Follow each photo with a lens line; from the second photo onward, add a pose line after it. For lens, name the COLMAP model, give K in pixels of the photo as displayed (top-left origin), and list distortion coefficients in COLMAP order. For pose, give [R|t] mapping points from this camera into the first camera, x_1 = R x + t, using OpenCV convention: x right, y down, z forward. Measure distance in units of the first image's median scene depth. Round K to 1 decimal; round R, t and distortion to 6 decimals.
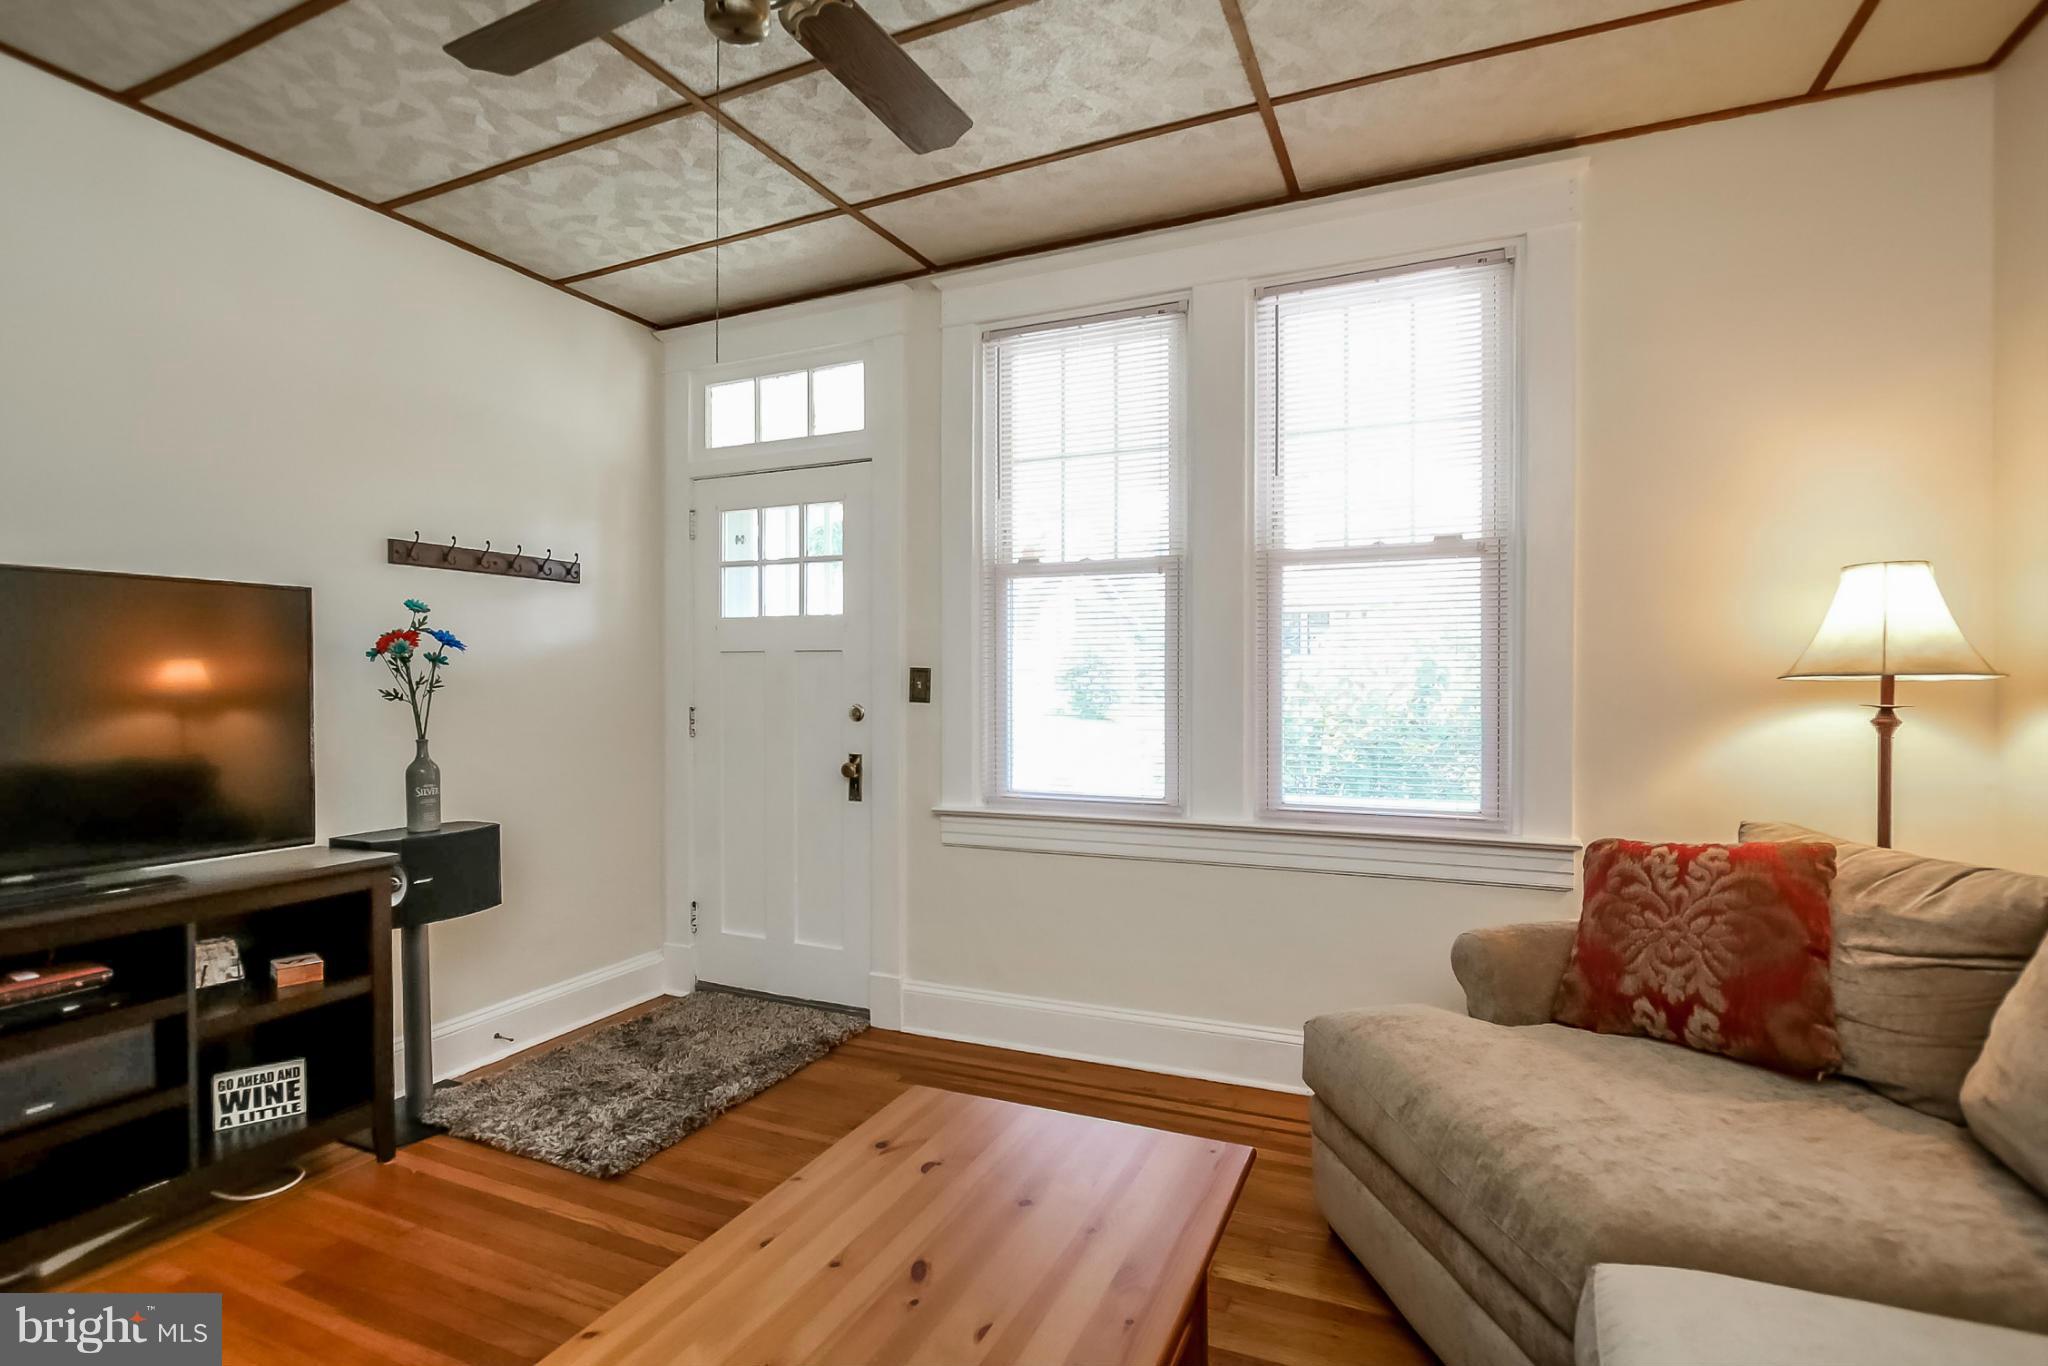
lens RADIAL K [[950.4, 0, 1019.2], [0, 950.4, 686.5], [0, 0, 1]] dist [-0.005915, 0.001652]
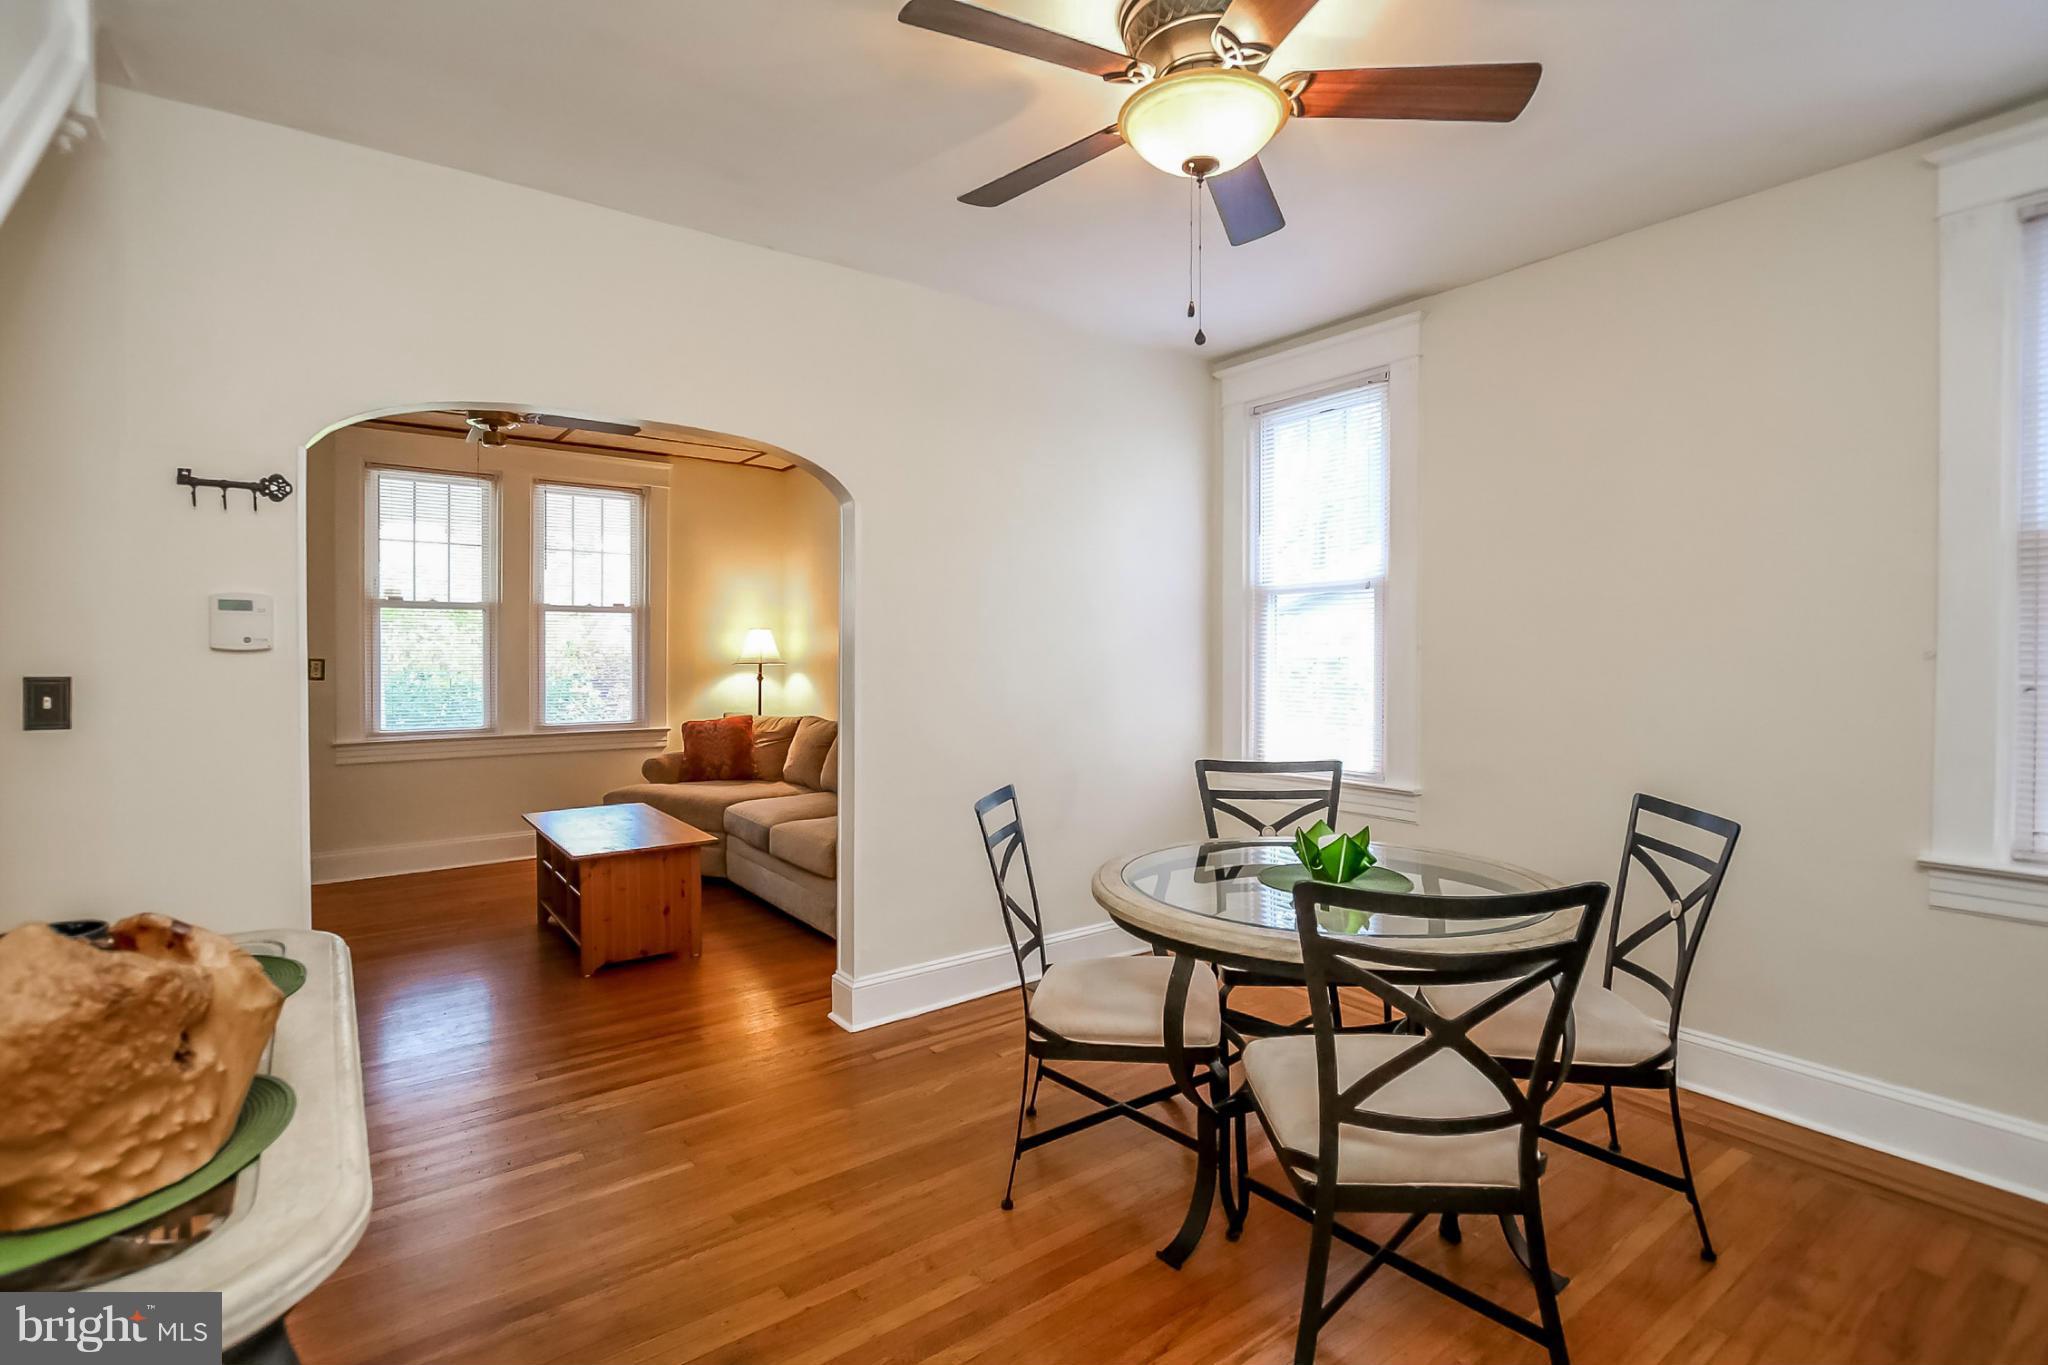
lens RADIAL K [[950.4, 0, 1019.2], [0, 950.4, 662.0], [0, 0, 1]] dist [-0.005915, 0.001652]
pose [[0.491189, -0.001675, 0.871051, -1.087361], [0.005349, 0.999985, -0.001094, -0.007475], [-0.871037, 0.005197, 0.491191, -0.997372]]
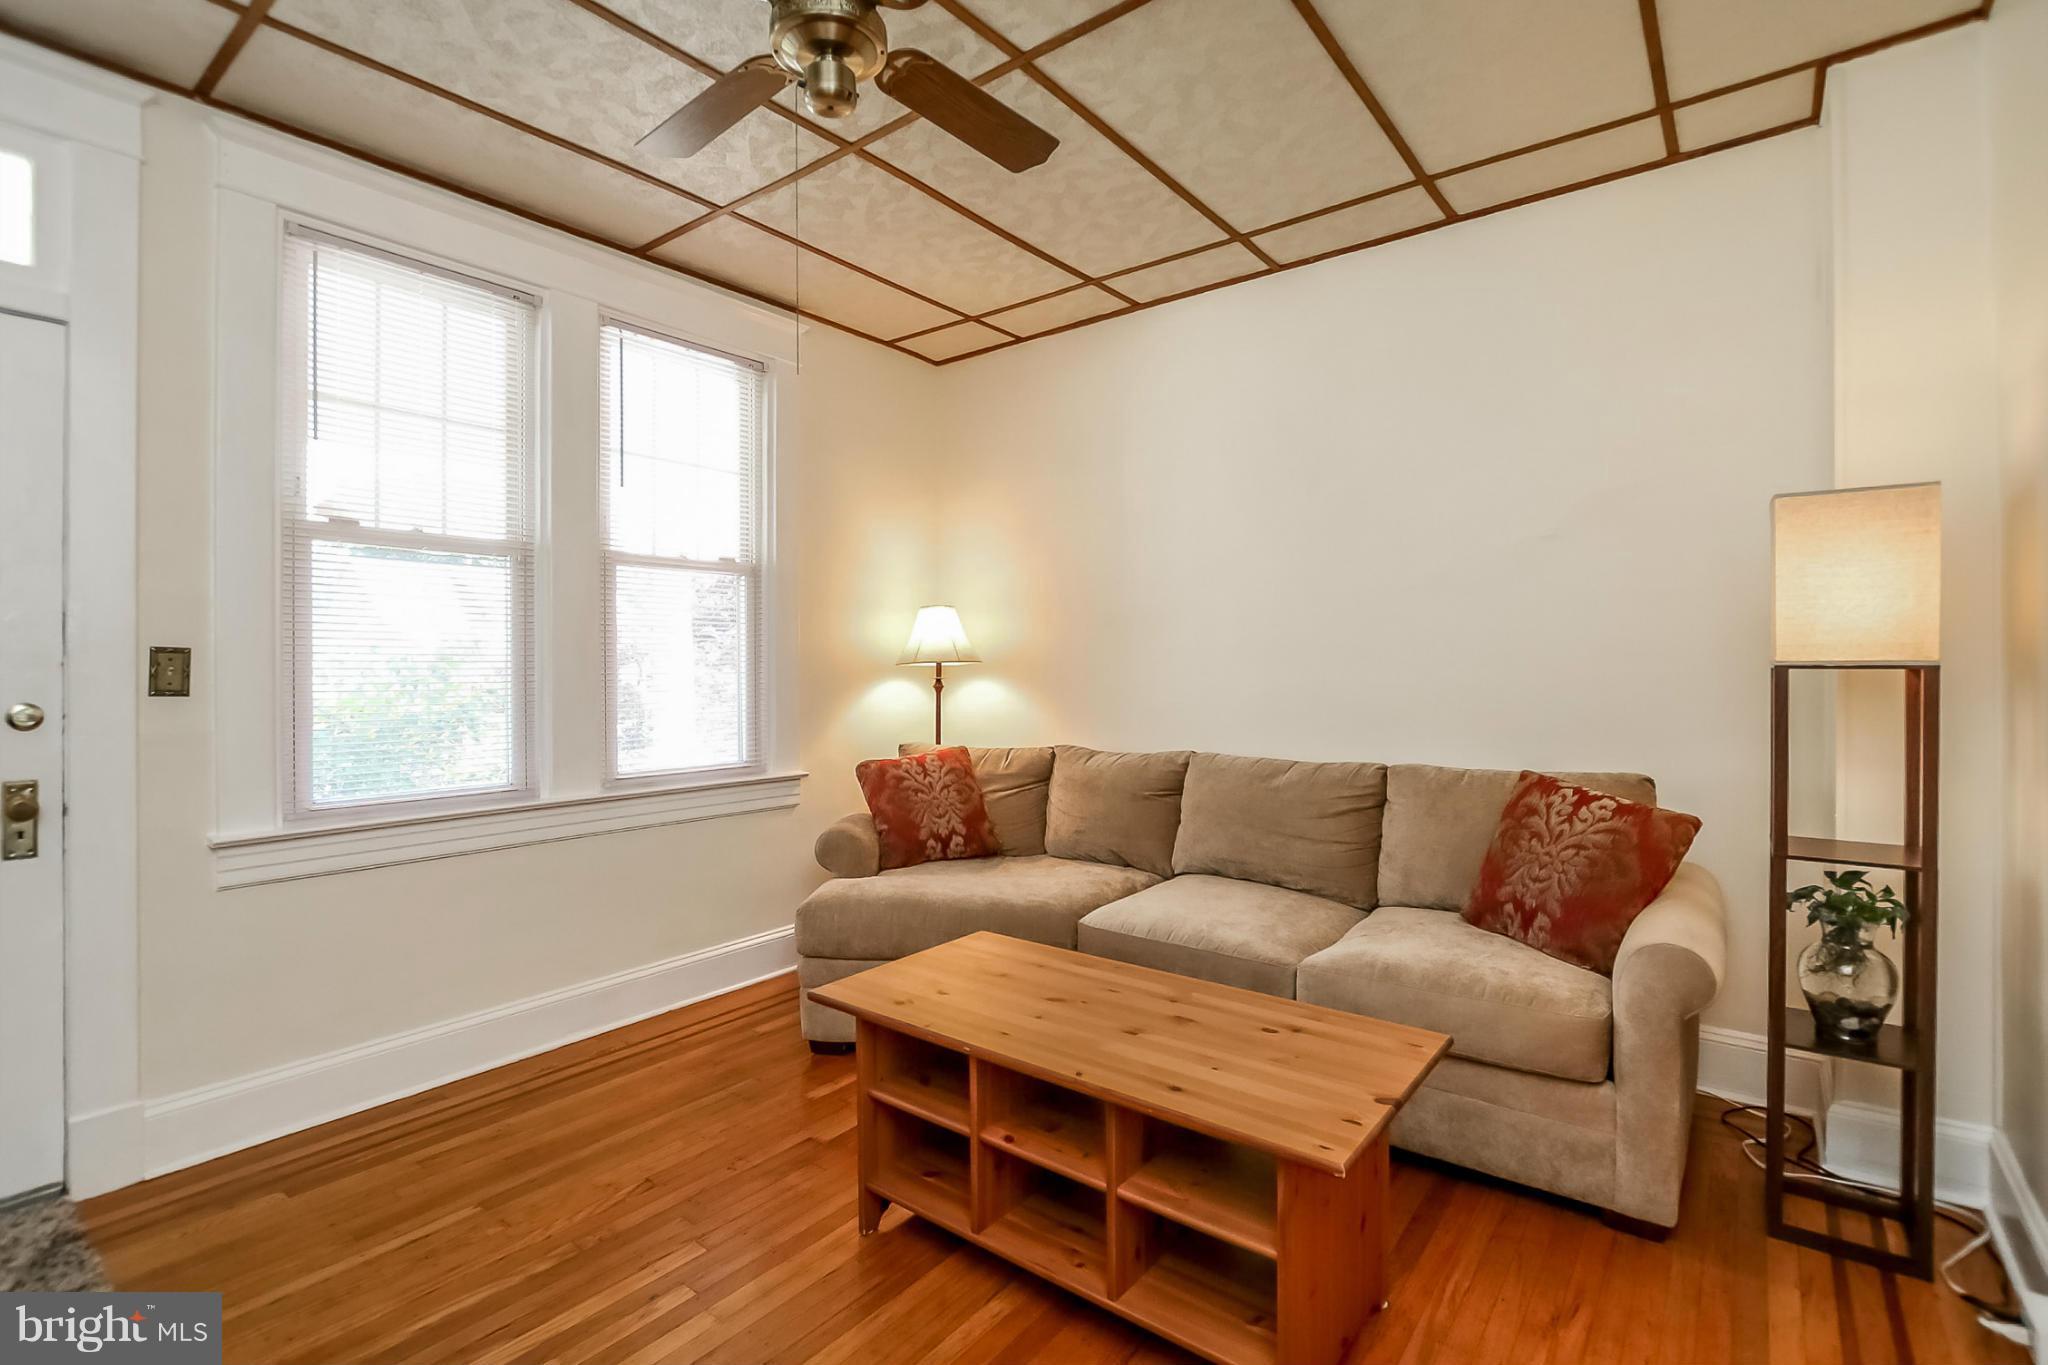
lens RADIAL K [[950.4, 0, 1028.3], [0, 950.4, 672.6], [0, 0, 1]] dist [-0.005915, 0.001652]
pose [[0.247859, -0.003733, 0.968789, -0.728171], [0.012125, 0.999926, 0.000751, 0.007030], [-0.968720, 0.011560, 0.247886, 0.249249]]
